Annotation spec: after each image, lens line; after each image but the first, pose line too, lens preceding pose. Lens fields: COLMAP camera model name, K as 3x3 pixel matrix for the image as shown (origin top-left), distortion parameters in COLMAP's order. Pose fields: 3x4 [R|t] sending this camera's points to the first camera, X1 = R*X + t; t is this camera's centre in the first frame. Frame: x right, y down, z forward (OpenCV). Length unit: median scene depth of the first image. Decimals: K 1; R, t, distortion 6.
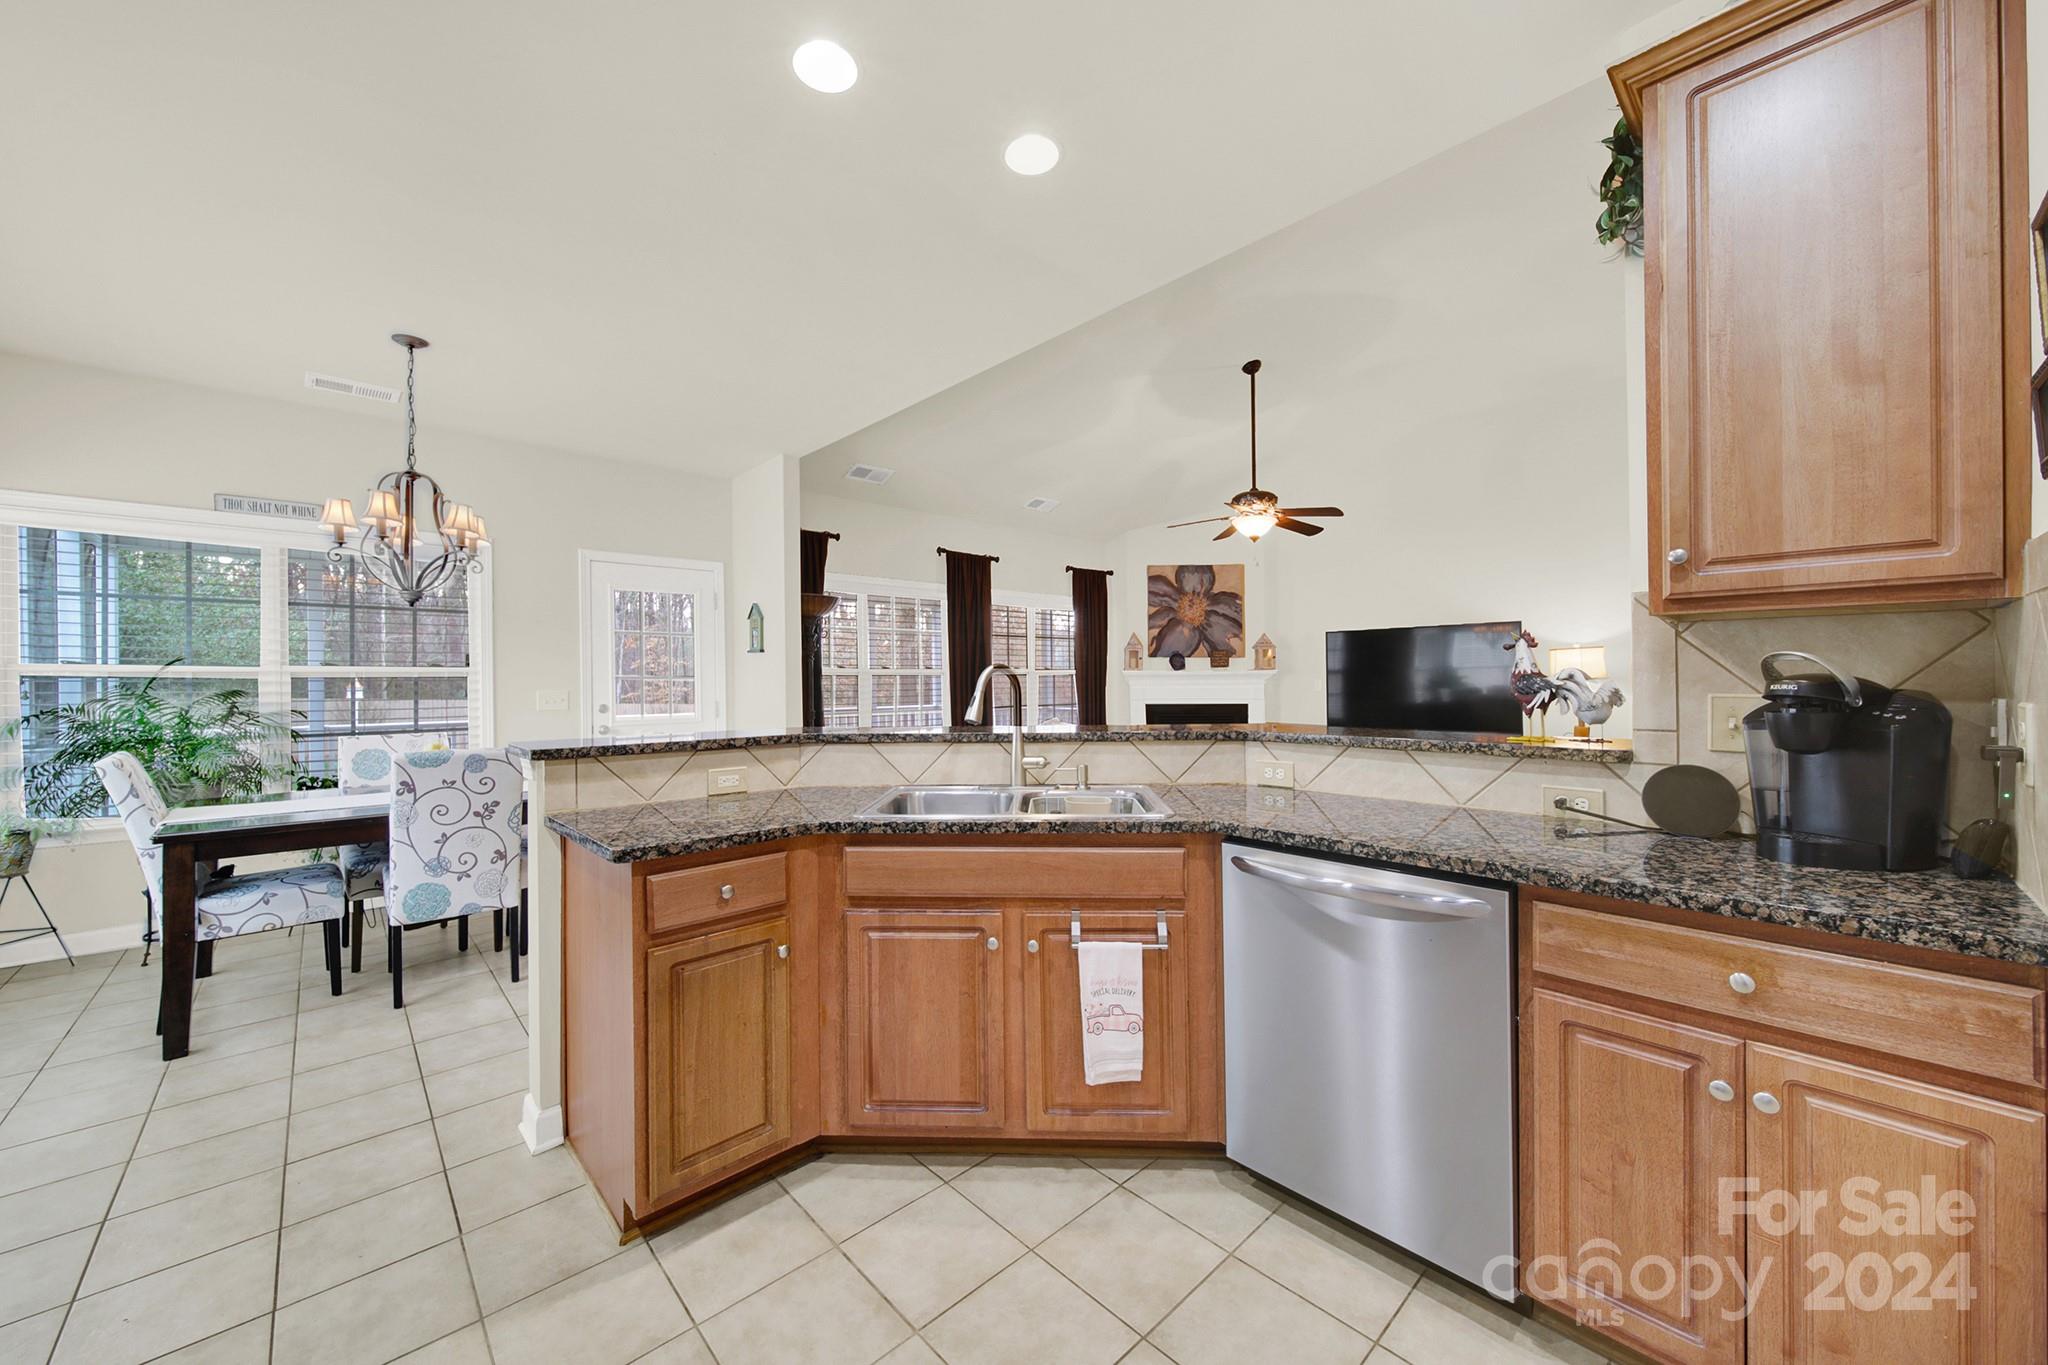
lens RADIAL K [[739.1, 0, 1025.9], [0, 739.1, 678.6], [0, 0, 1]] dist [0.000605, -0.000774]
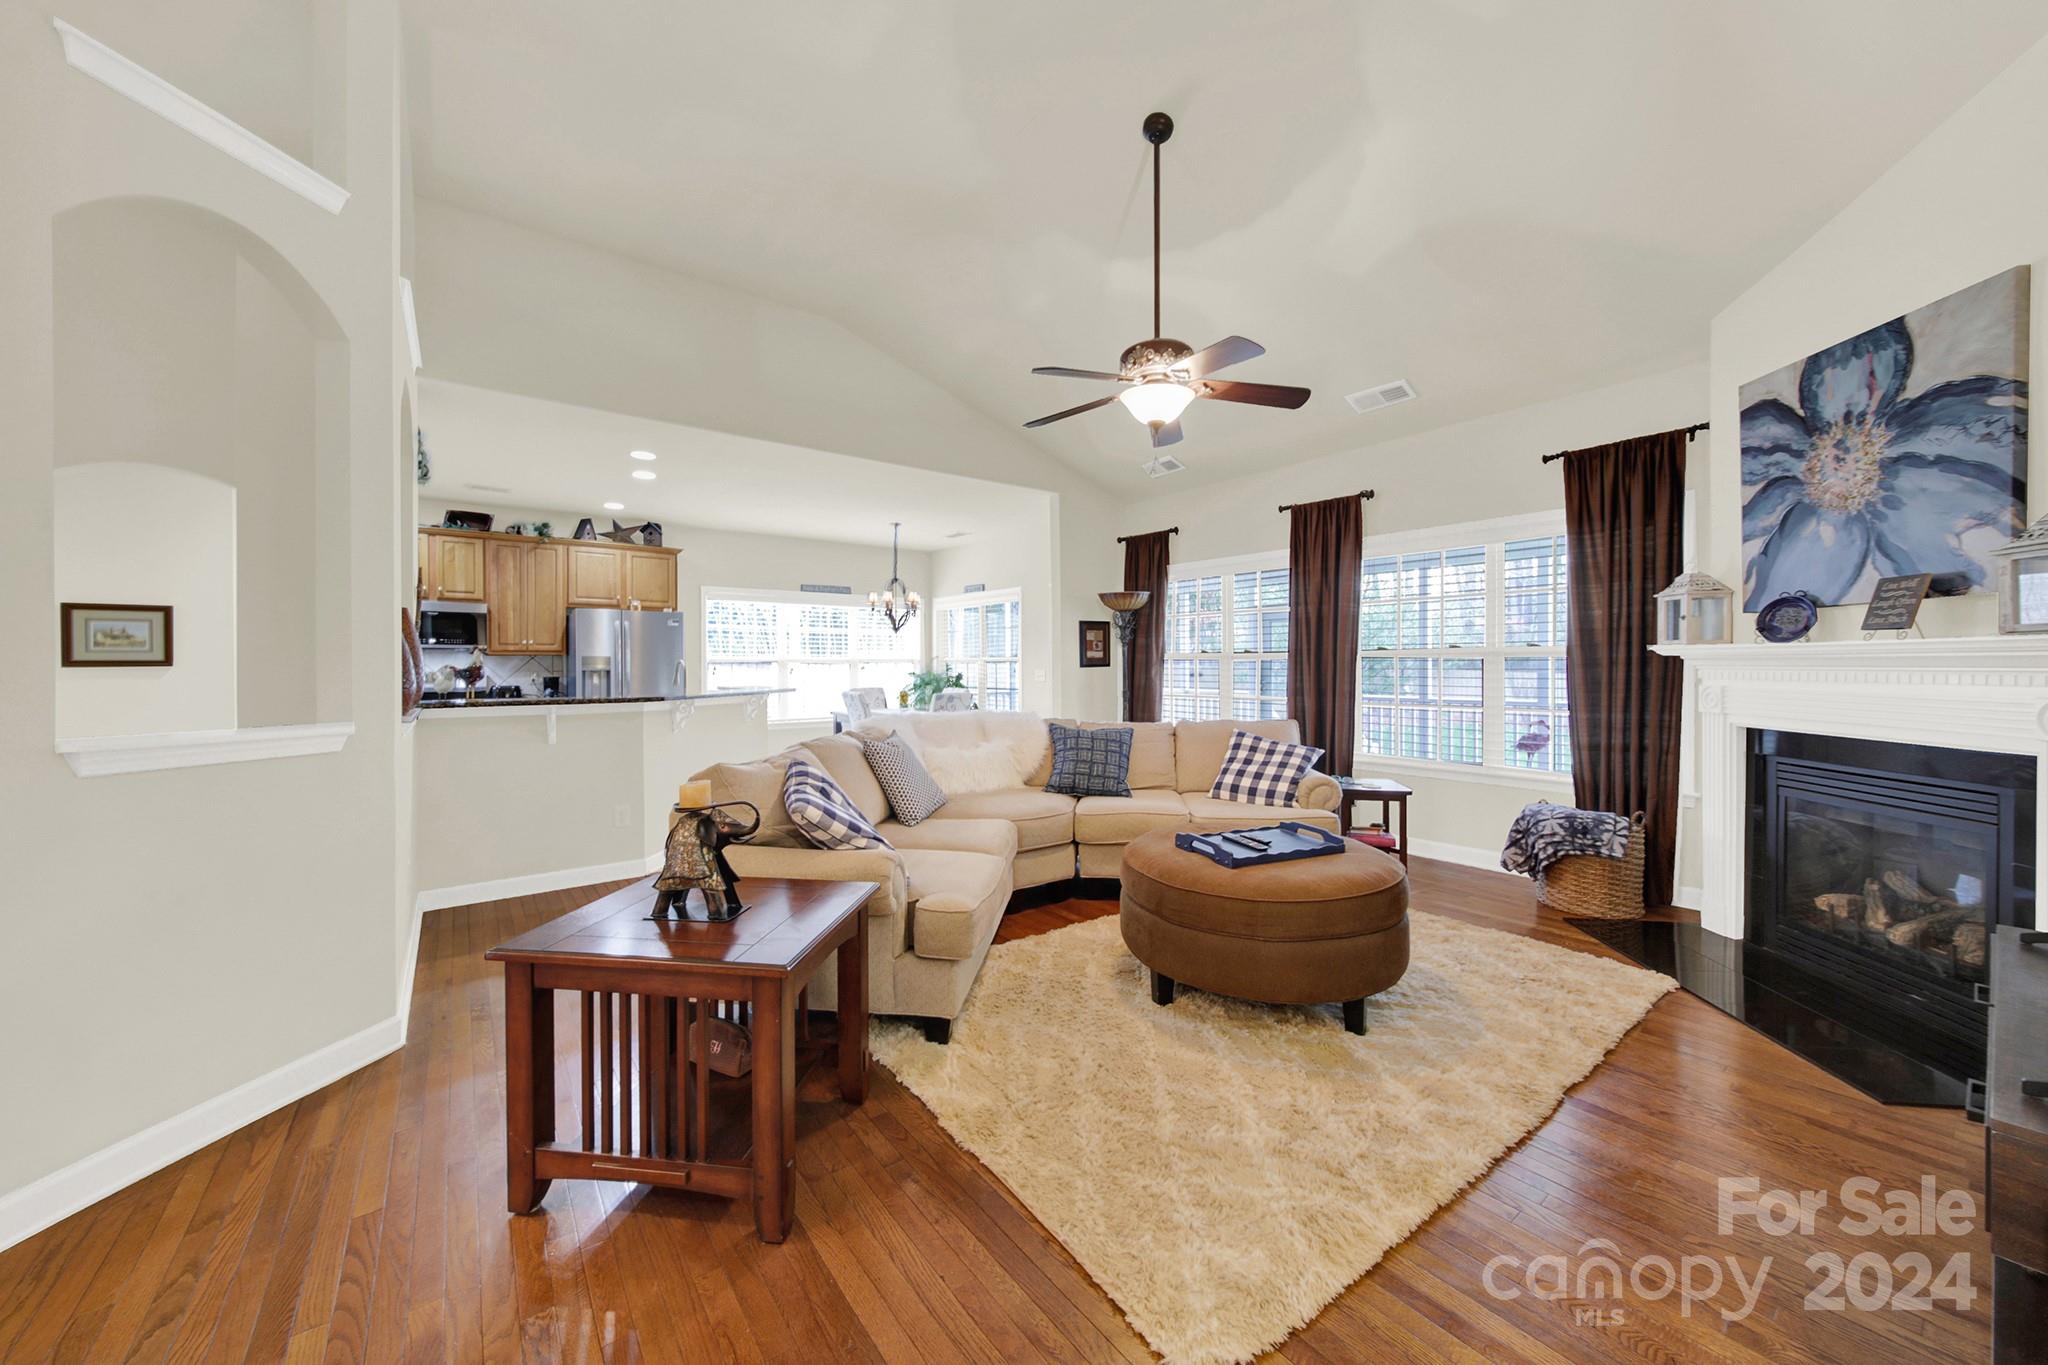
lens RADIAL K [[739.1, 0, 1023.1], [0, 739.1, 673.8], [0, 0, 1]] dist [0.000605, -0.000774]
pose [[-0.091346, 0.021390, -0.995589, 0.612196], [0.007029, 0.999758, 0.020834, -0.005841], [0.995794, -0.005095, -0.091474, 0.644767]]
